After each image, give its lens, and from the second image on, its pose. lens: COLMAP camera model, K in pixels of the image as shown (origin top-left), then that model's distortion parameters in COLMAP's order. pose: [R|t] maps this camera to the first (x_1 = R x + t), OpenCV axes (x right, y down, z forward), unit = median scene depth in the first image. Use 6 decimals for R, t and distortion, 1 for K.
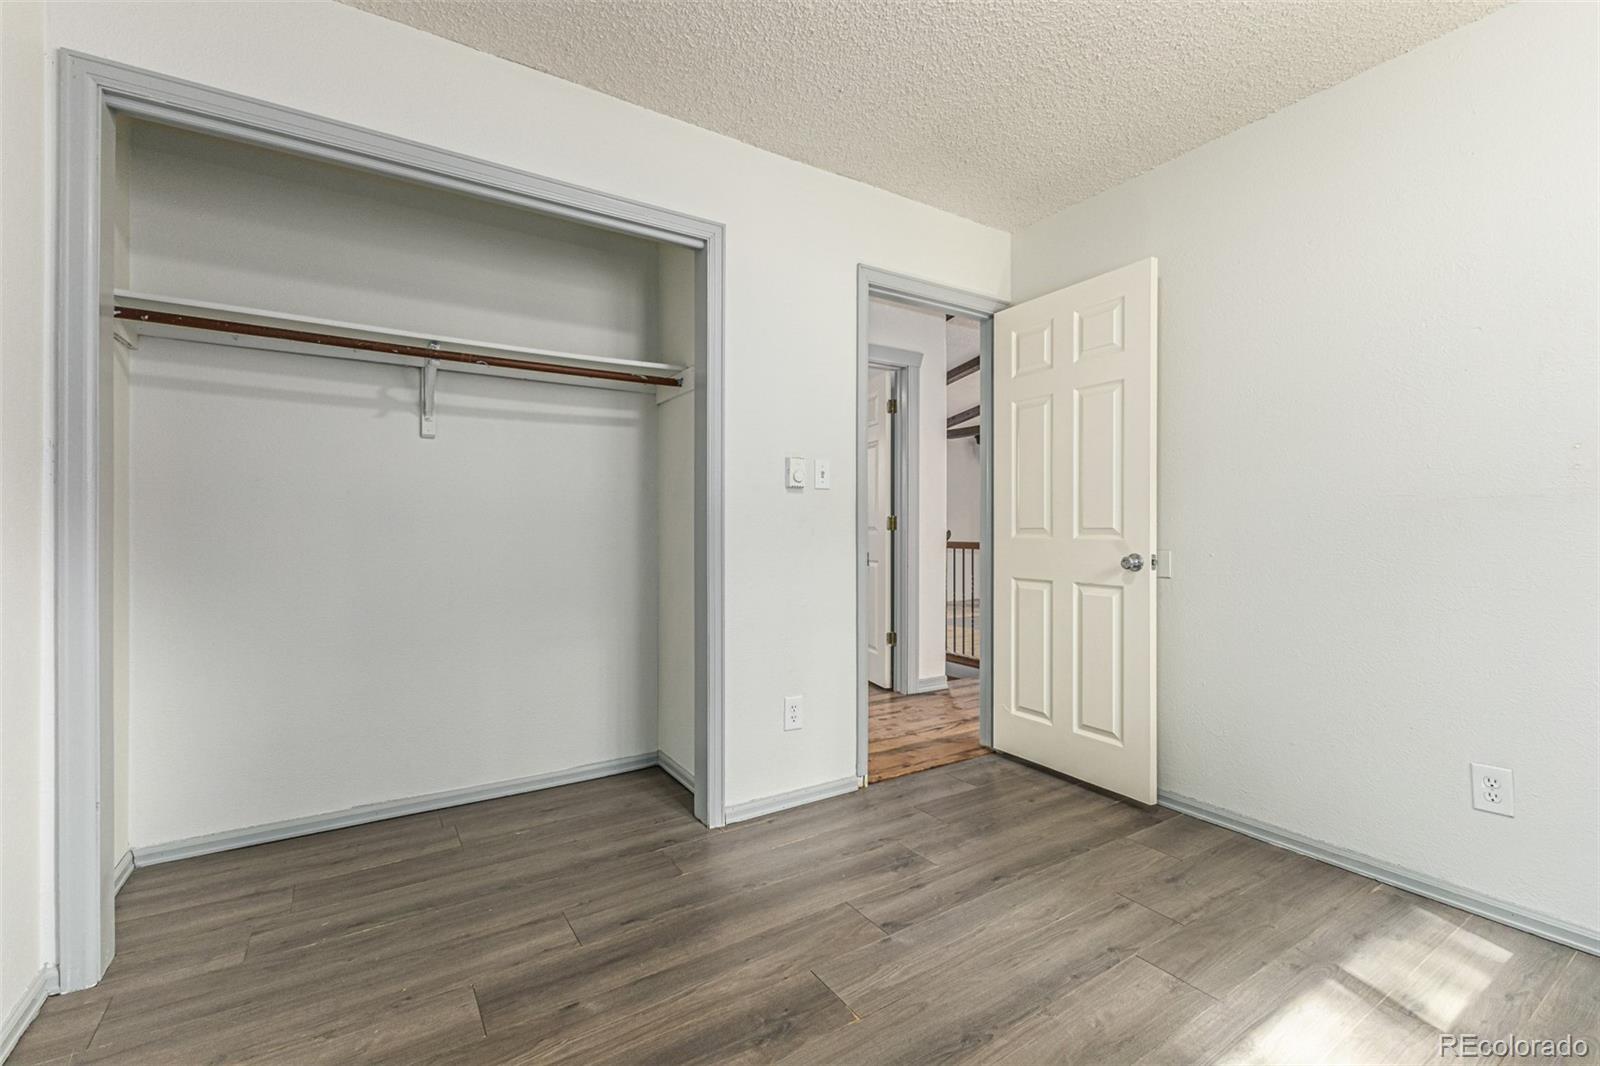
lens RADIAL K [[686.0, 0, 797.8], [0, 686.0, 529.4], [0, 0, 1]] dist [0.010014, -0.003624]
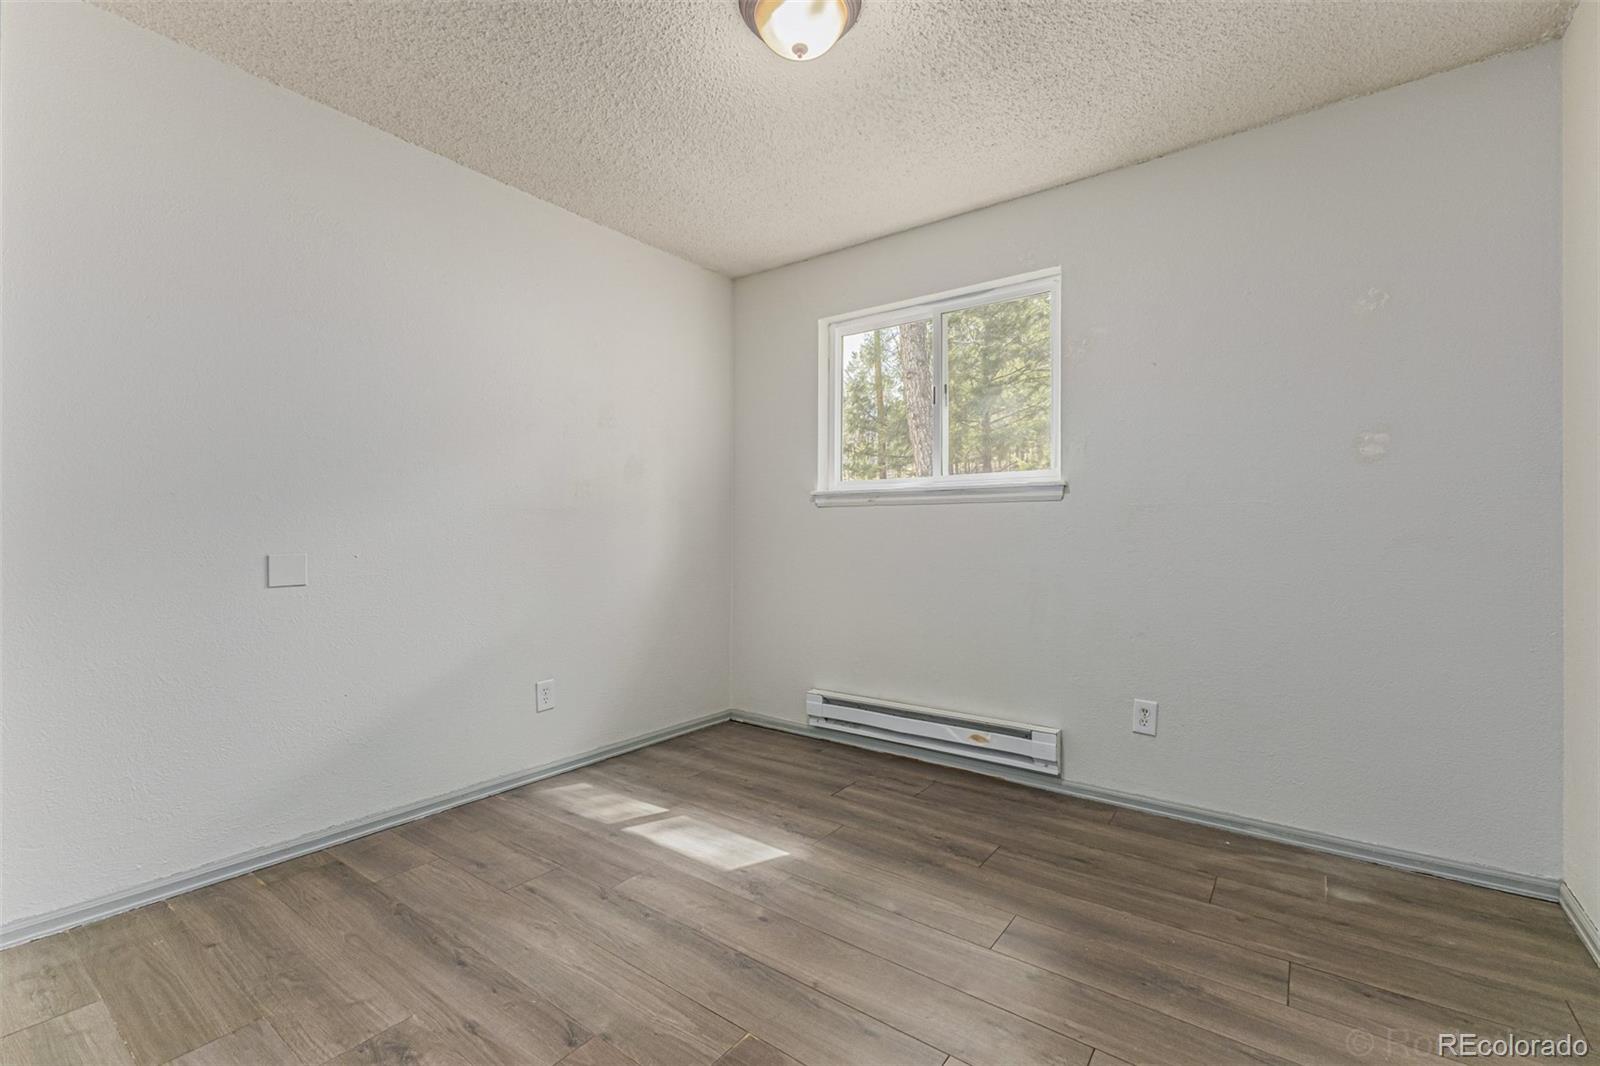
lens RADIAL K [[689.1, 0, 800.0], [0, 689.1, 533.0], [0, 0, 1]] dist [0.011709, -0.003874]
pose [[-0.351800, -0.002856, 0.936071, -0.749165], [-0.003734, 0.999992, 0.001647, 0.000754], [-0.936068, -0.002916, -0.351807, 1.125315]]
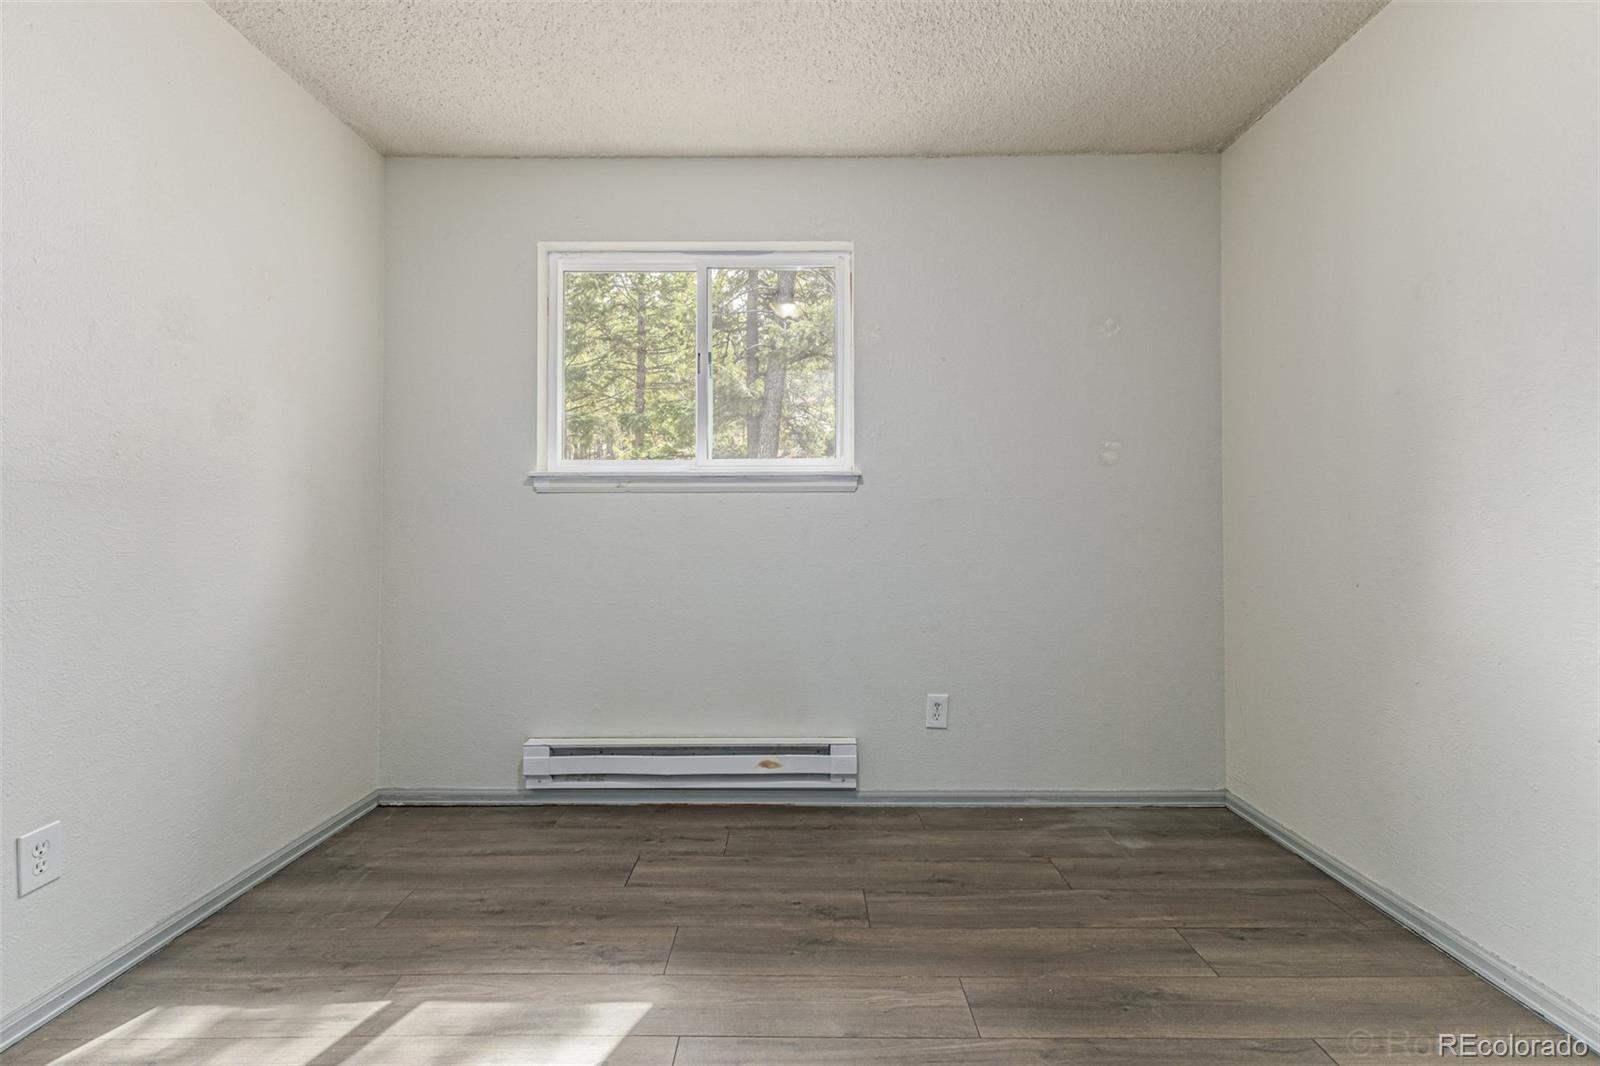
lens RADIAL K [[691.2, 0, 797.6], [0, 691.2, 522.3], [0, 0, 1]] dist [0.006878, -0.000634]
pose [[-0.837993, 0.004328, 0.545665, -0.154479], [-0.001547, 0.999946, -0.010307, 0.007442], [-0.545680, -0.009481, -0.837940, 1.326605]]
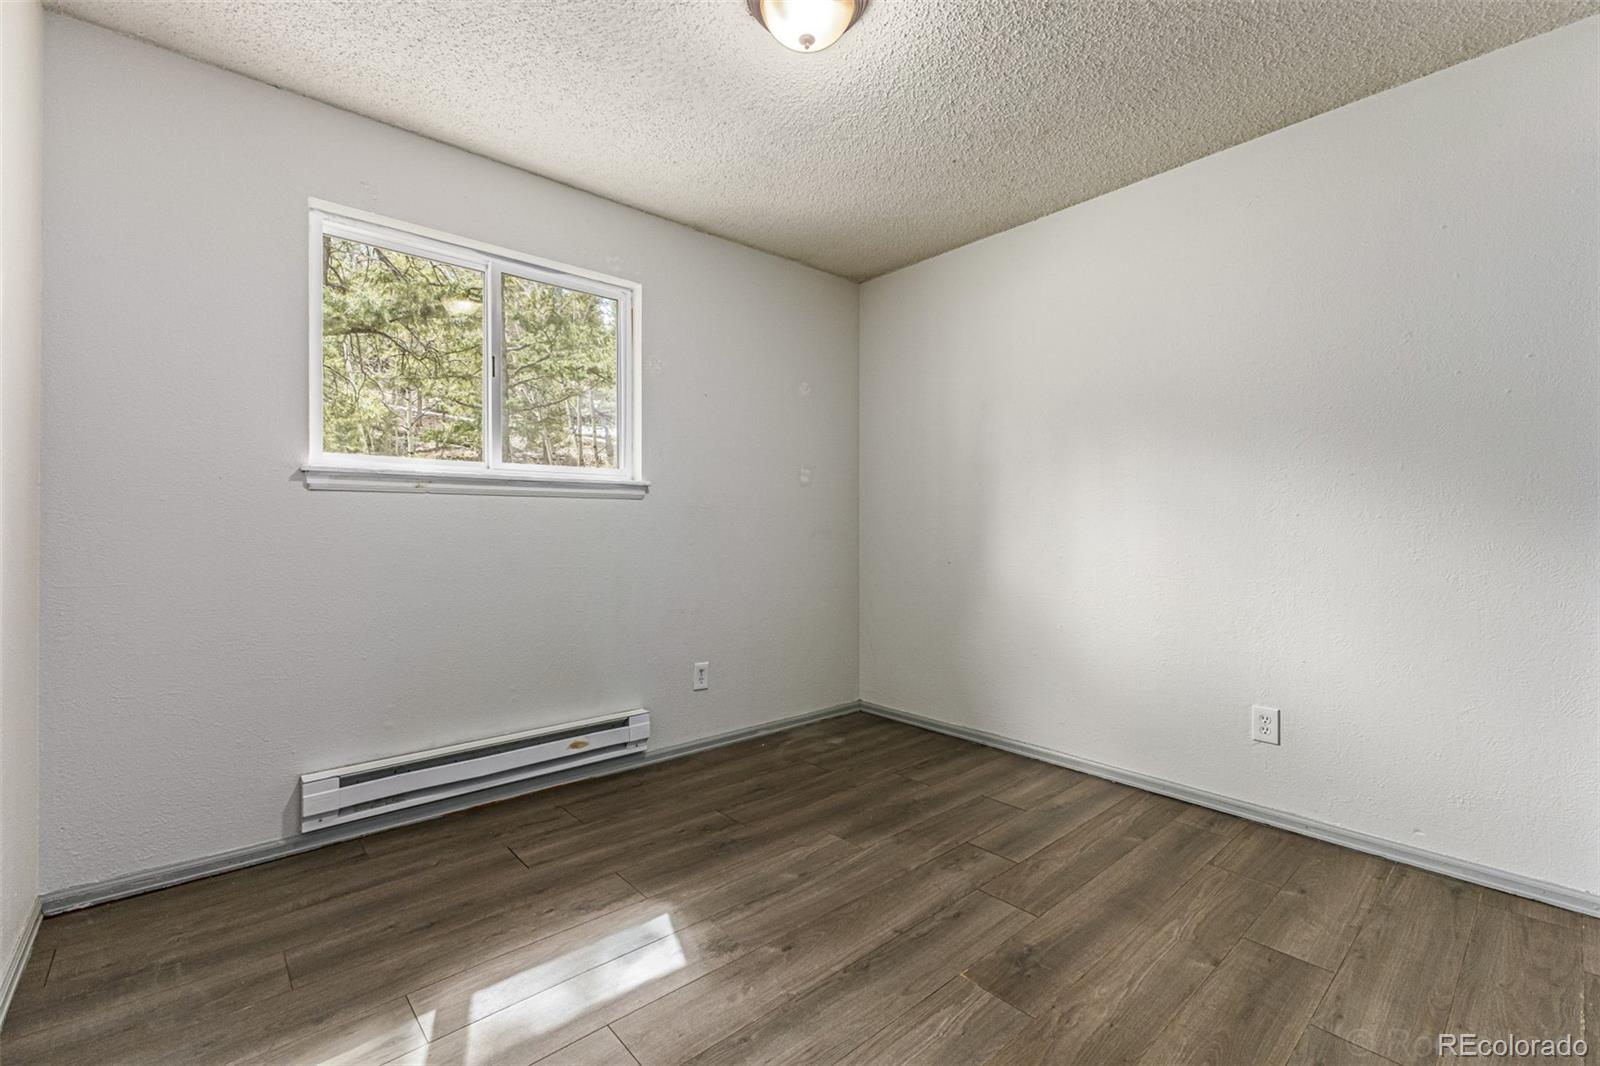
lens RADIAL K [[686.0, 0, 797.8], [0, 686.0, 529.4], [0, 0, 1]] dist [0.010014, -0.003624]
pose [[-0.989164, -0.002552, -0.146792, 0.448843], [-0.002805, 0.999995, 0.001515, -0.001802], [0.146787, 0.001910, -0.989166, 1.803903]]
